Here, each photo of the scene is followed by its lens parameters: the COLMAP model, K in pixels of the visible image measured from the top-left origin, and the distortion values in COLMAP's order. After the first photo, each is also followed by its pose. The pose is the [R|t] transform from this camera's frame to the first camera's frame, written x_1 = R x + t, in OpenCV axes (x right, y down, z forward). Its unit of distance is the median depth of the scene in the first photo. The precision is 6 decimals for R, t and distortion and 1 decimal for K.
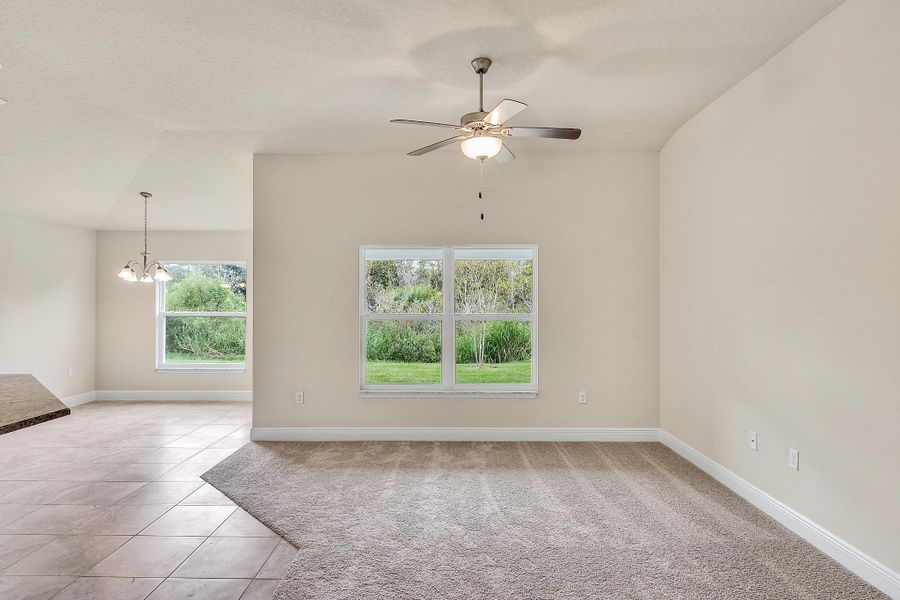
lens RADIAL K [[484.8, 0, 450.0], [0, 484.8, 300.0], [0, 0, 1]] dist [-0.001680, -0.000526]
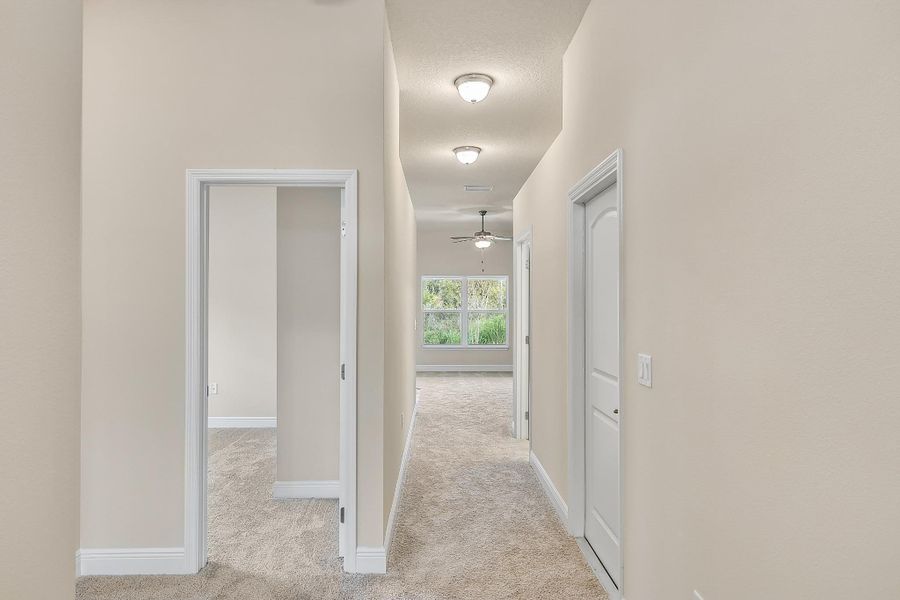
lens RADIAL K [[484.8, 0, 450.0], [0, 484.8, 300.0], [0, 0, 1]] dist [-0.001680, -0.000526]
pose [[0.999830, 0.000730, 0.018443, -0.228062], [-0.000575, 0.999964, -0.008429, 0.023049], [-0.018448, 0.008417, 0.999794, -2.300426]]
